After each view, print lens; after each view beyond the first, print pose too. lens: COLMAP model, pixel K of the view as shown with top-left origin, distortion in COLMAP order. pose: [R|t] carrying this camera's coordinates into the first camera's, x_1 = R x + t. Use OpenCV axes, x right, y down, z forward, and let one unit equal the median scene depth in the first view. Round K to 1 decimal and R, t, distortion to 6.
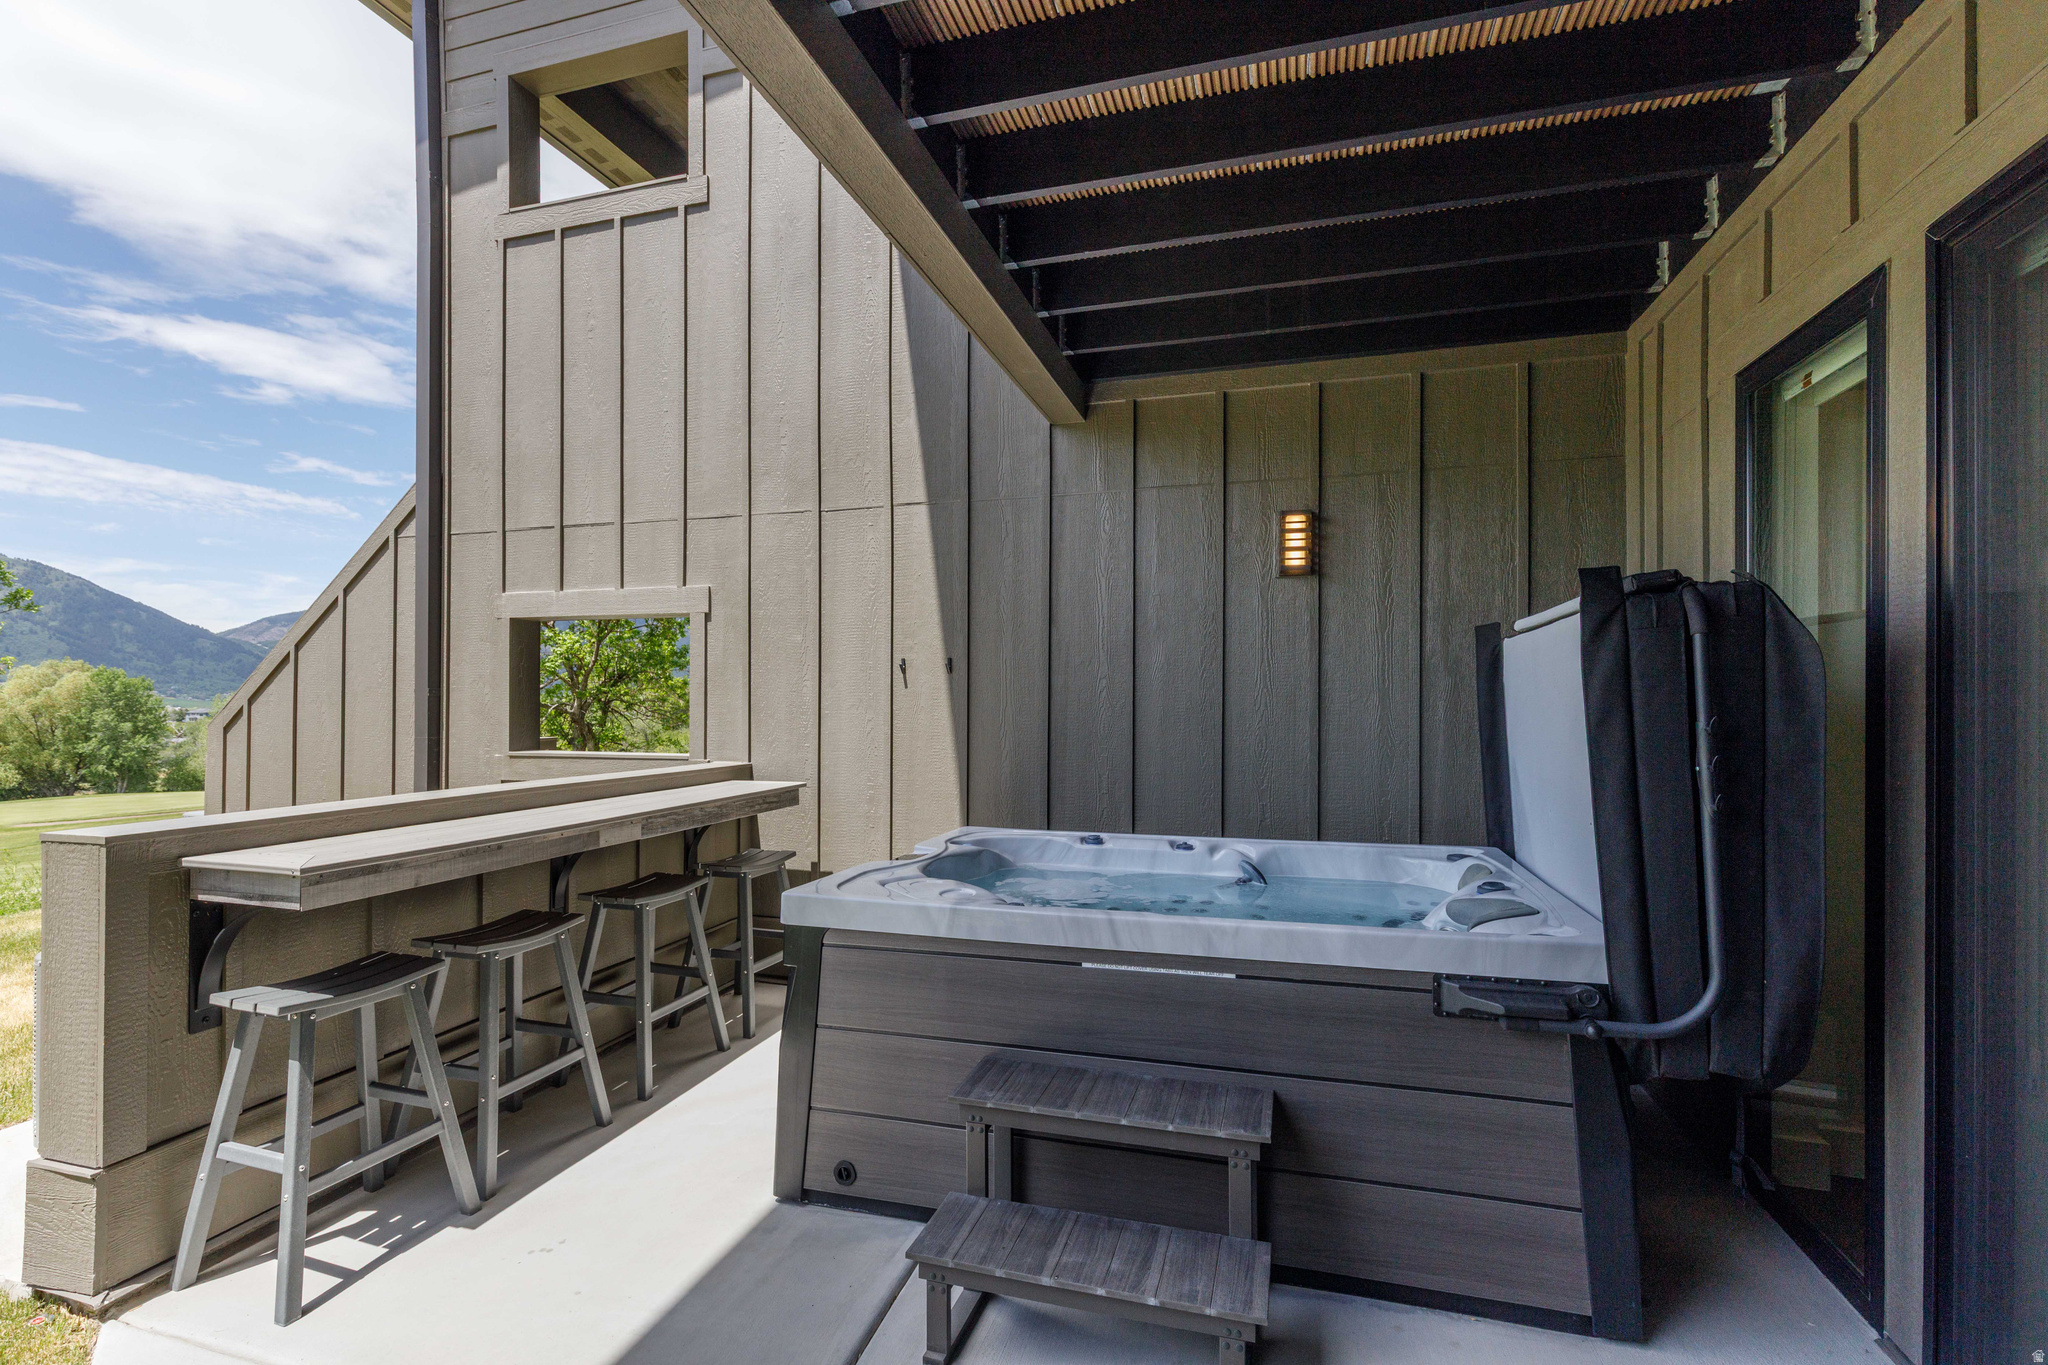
lens RADIAL K [[920.0, 0, 1018.4], [0, 920.0, 698.7], [0, 0, 1]] dist [0.011895, -0.002937]
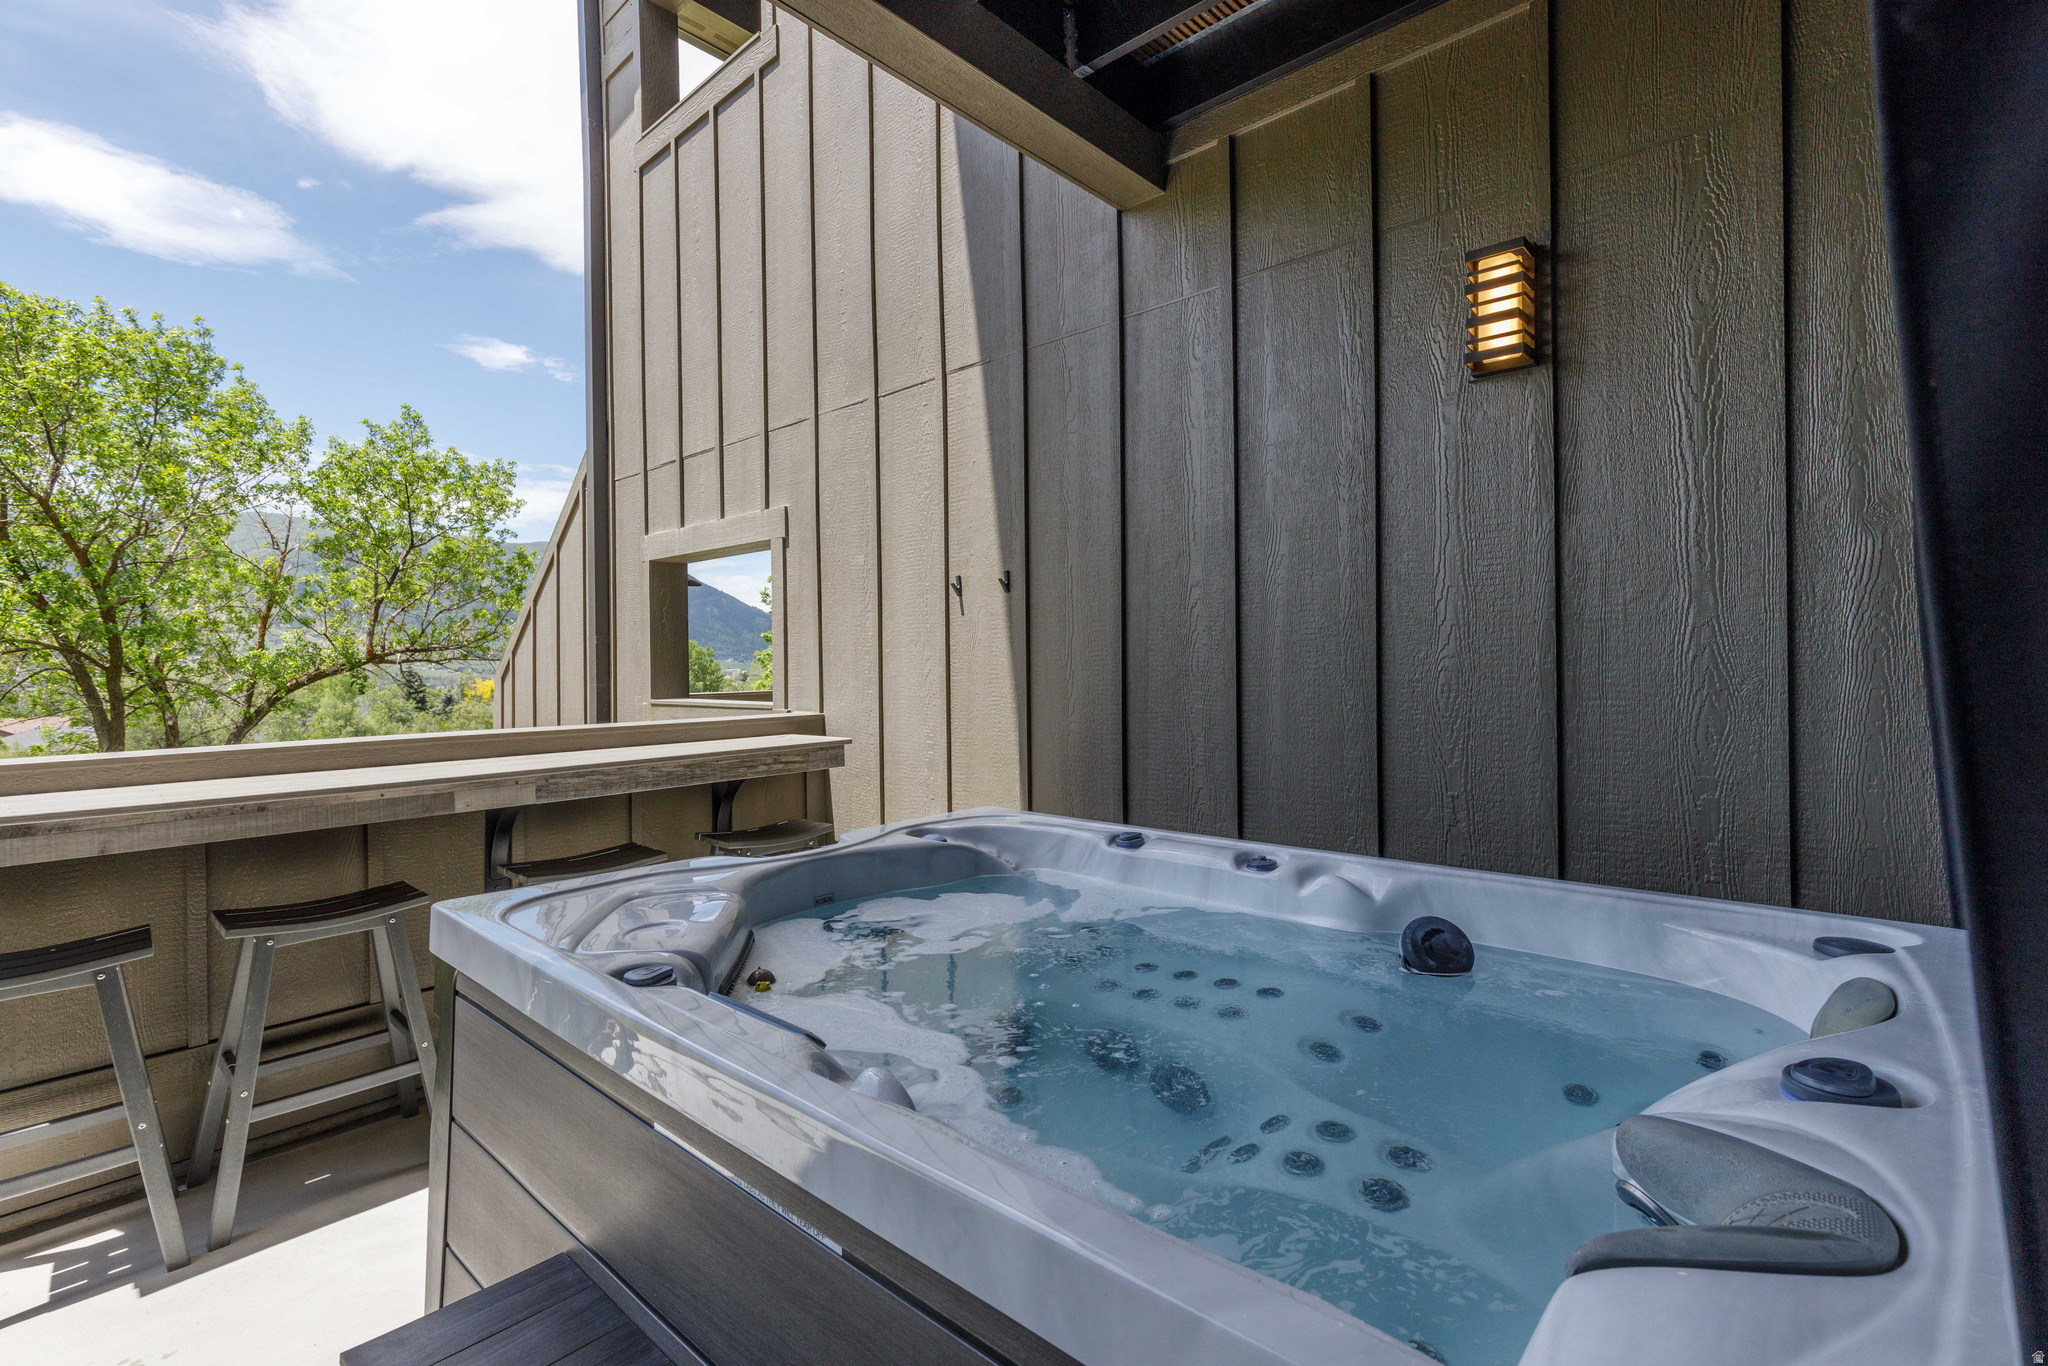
lens RADIAL K [[920.0, 0, 1015.1], [0, 920.0, 662.7], [0, 0, 1]] dist [0.011895, -0.002937]
pose [[0.902845, -0.013152, -0.429766, 0.268060], [0.016785, 0.999848, 0.004664, 0.027784], [0.429639, -0.011425, 0.902928, 0.384452]]
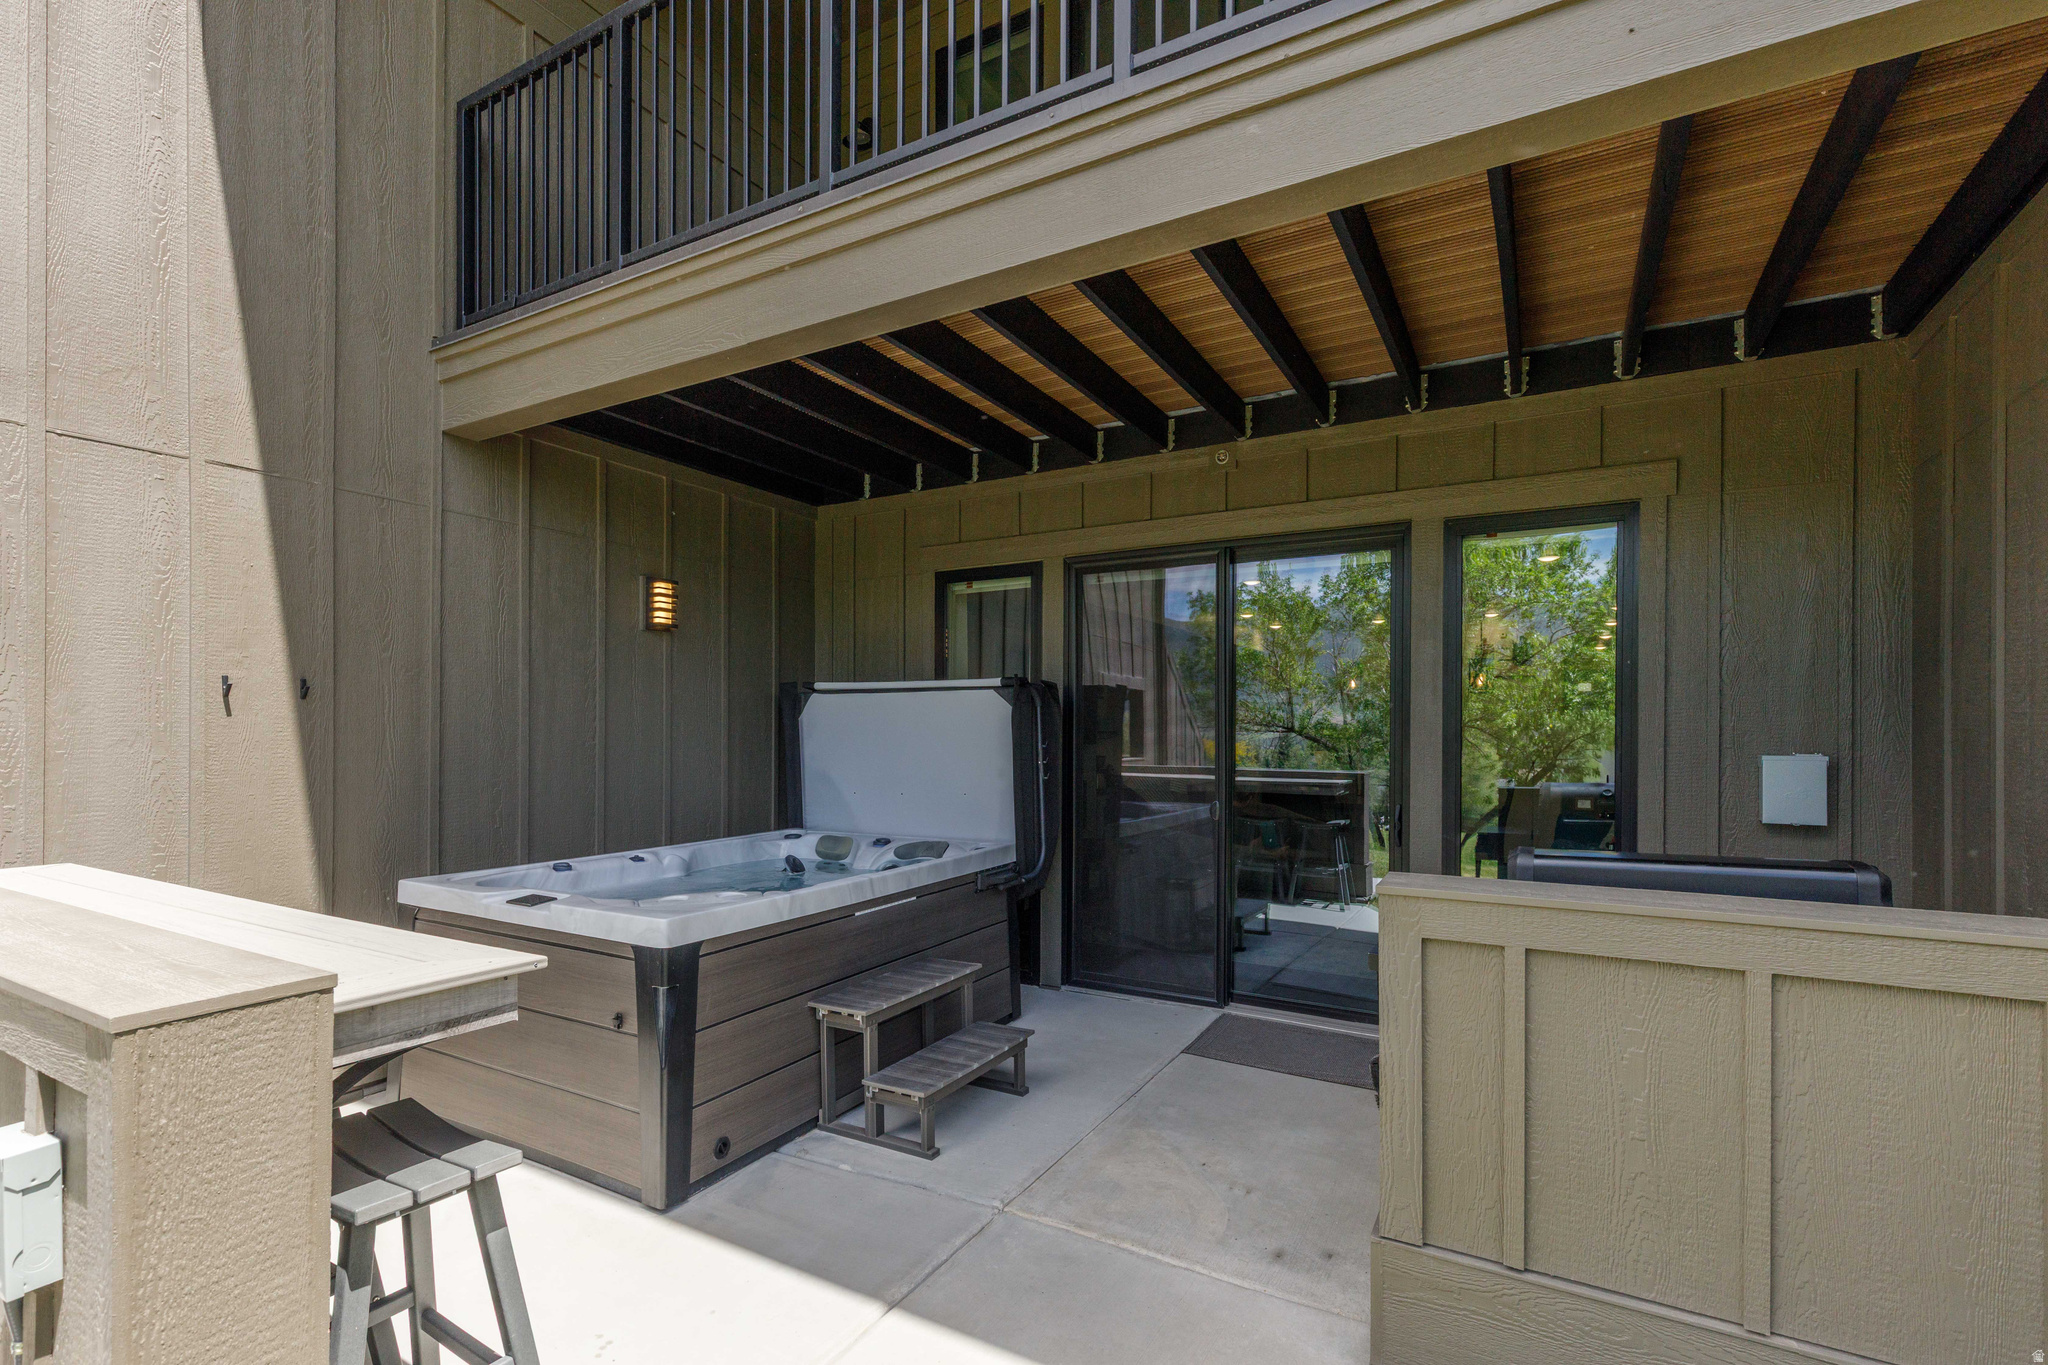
lens RADIAL K [[920.0, 0, 993.3], [0, 920.0, 746.2], [0, 0, 1]] dist [0.011895, -0.002937]
pose [[0.254952, -0.013536, 0.966859, -0.766967], [-0.003956, 0.999879, 0.015042, -0.001072], [-0.966946, -0.007659, 0.254868, 0.247696]]
